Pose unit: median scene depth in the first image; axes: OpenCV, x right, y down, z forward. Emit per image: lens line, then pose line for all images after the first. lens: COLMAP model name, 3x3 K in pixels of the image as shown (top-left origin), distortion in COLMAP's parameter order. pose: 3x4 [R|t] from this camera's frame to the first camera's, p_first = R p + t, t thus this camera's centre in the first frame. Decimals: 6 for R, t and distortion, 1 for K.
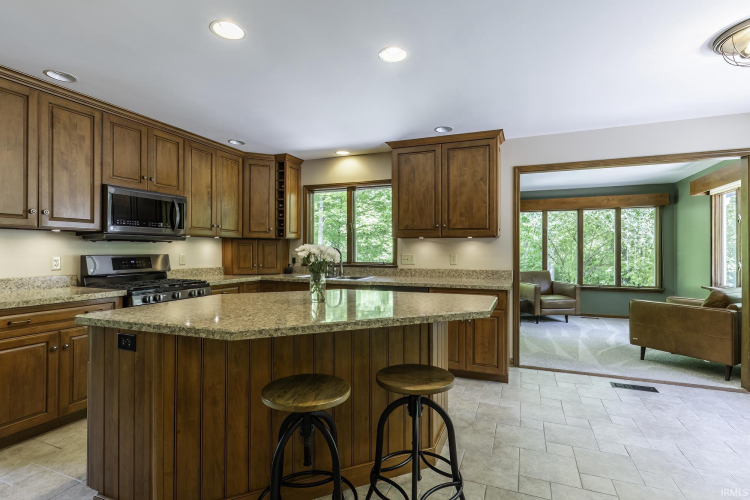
lens RADIAL K [[356.2, 0, 378.7], [0, 356.2, 249.5], [0, 0, 1]] dist [-0.000871, -0.000078]
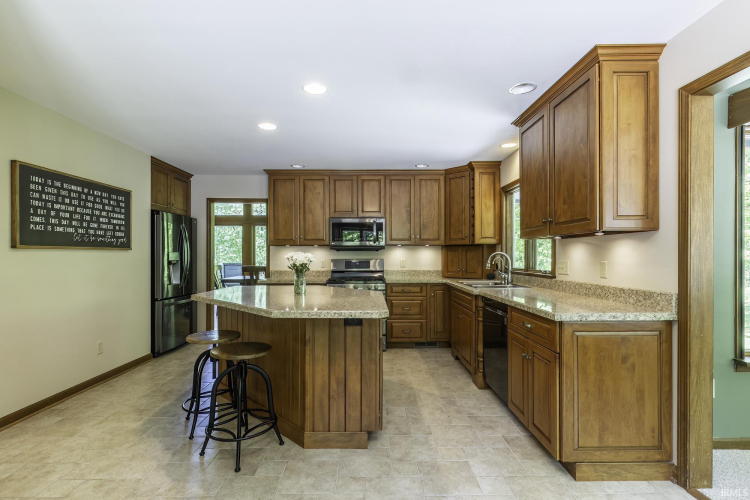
lens RADIAL K [[356.2, 0, 377.8], [0, 356.2, 256.7], [0, 0, 1]] dist [-0.000871, -0.000078]
pose [[0.399607, -0.001377, -0.916686, 0.735370], [0.004193, 0.999991, 0.000326, 0.003518], [0.916677, -0.003974, 0.399609, 0.443323]]
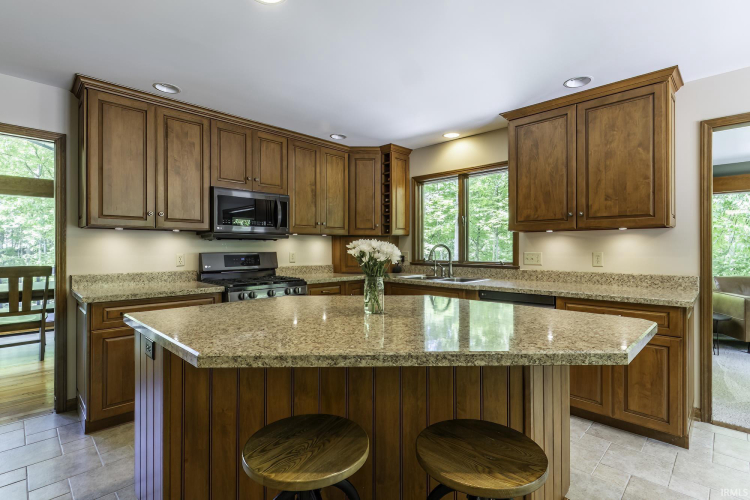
lens RADIAL K [[356.2, 0, 379.4], [0, 356.2, 247.3], [0, 0, 1]] dist [-0.000871, -0.000078]
pose [[0.924917, -0.003913, -0.380148, 0.083722], [0.003814, 0.999992, -0.001013, 0.001937], [0.380149, -0.000513, 0.924925, 0.168899]]
